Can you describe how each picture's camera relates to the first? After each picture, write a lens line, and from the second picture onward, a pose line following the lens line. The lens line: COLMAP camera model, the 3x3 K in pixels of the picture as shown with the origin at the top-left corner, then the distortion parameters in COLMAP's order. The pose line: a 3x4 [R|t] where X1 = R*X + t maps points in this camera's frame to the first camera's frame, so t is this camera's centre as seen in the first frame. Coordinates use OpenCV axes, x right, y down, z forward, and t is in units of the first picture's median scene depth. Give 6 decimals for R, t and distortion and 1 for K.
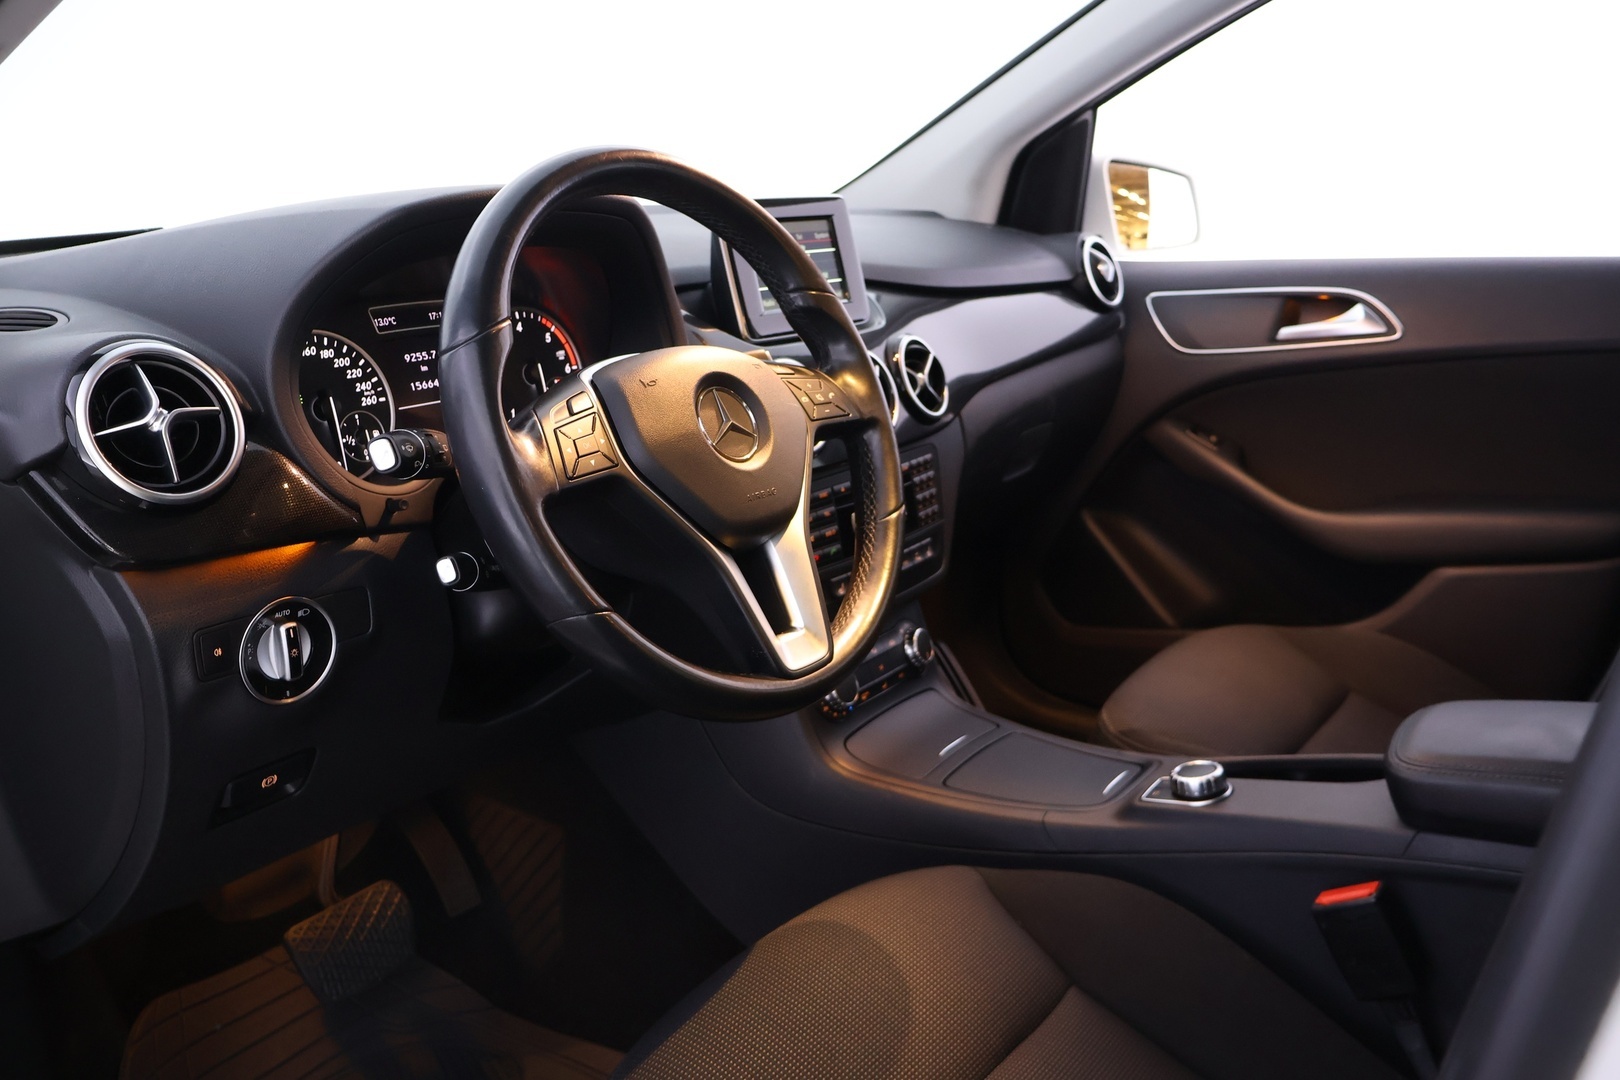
lens RADIAL K [[1356.3, 0, 810.0], [0, 1356.3, 540.0], [0, 0, 1]] dist [0.008312, 0.005565]
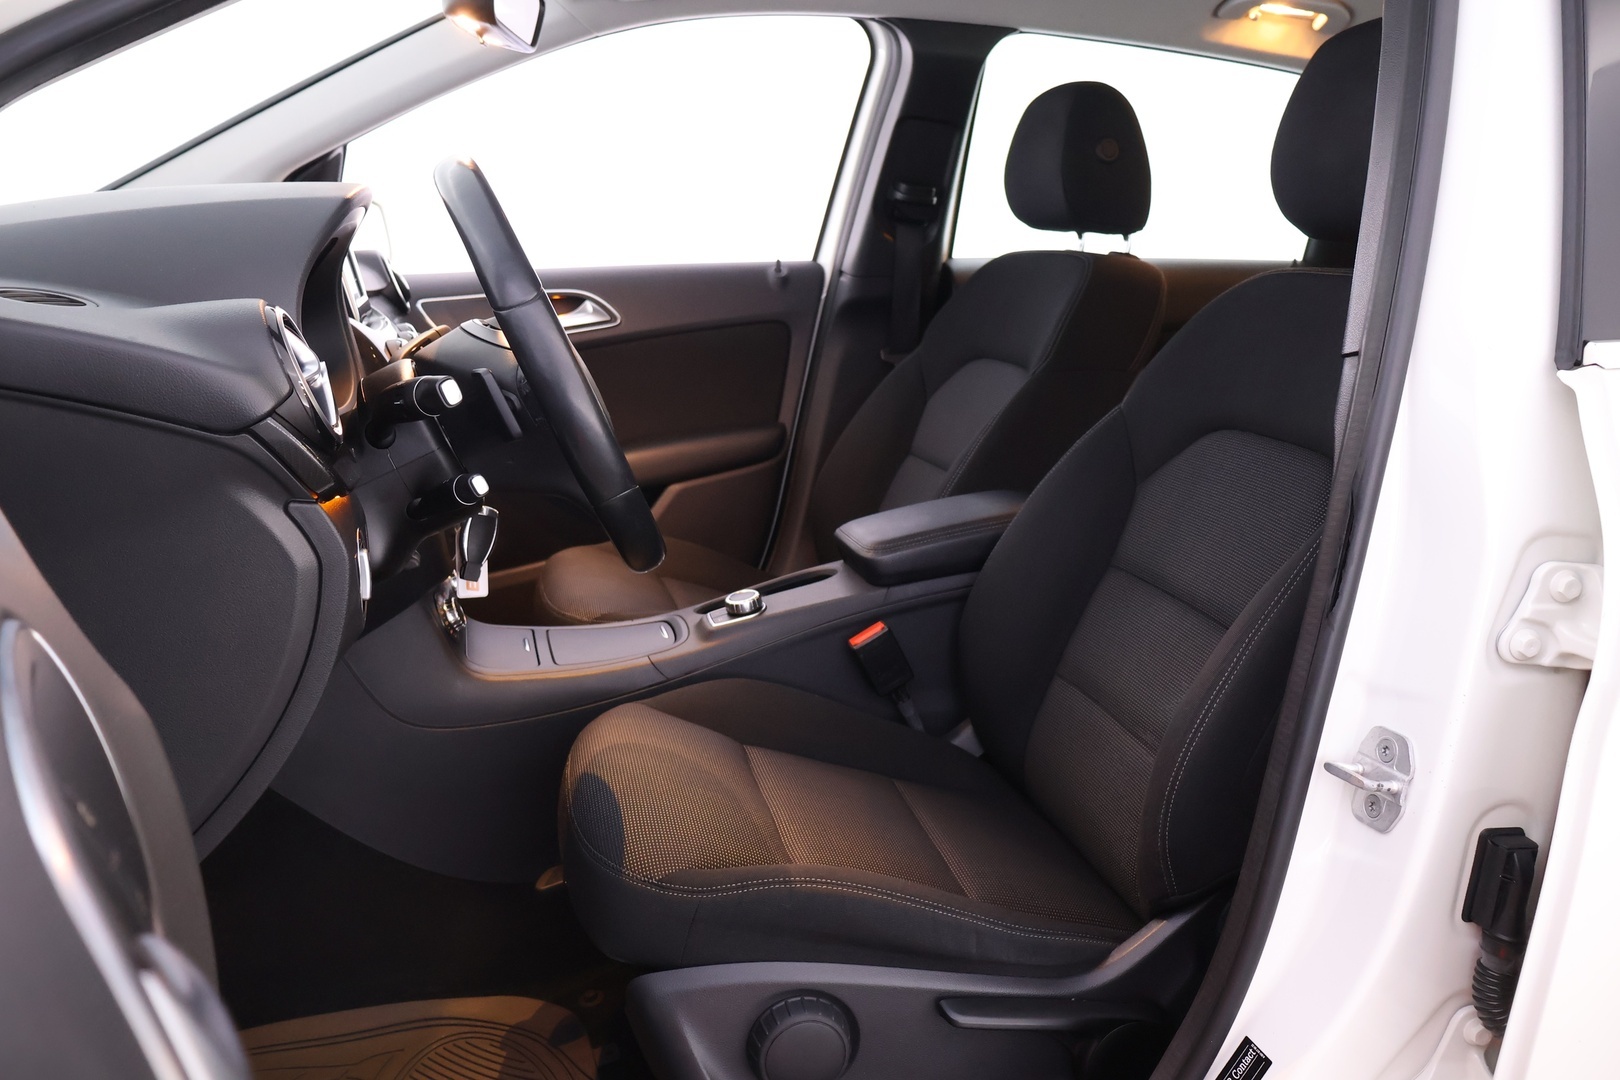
lens RADIAL K [[1356.3, 0, 810.0], [0, 1356.3, 540.0], [0, 0, 1]] dist [0.008312, 0.005565]
pose [[0.645813, -0.157971, 0.746974, -0.519187], [0.182851, 0.981890, 0.049563, 0.033761], [-0.741277, 0.104576, 0.663003, -0.026162]]
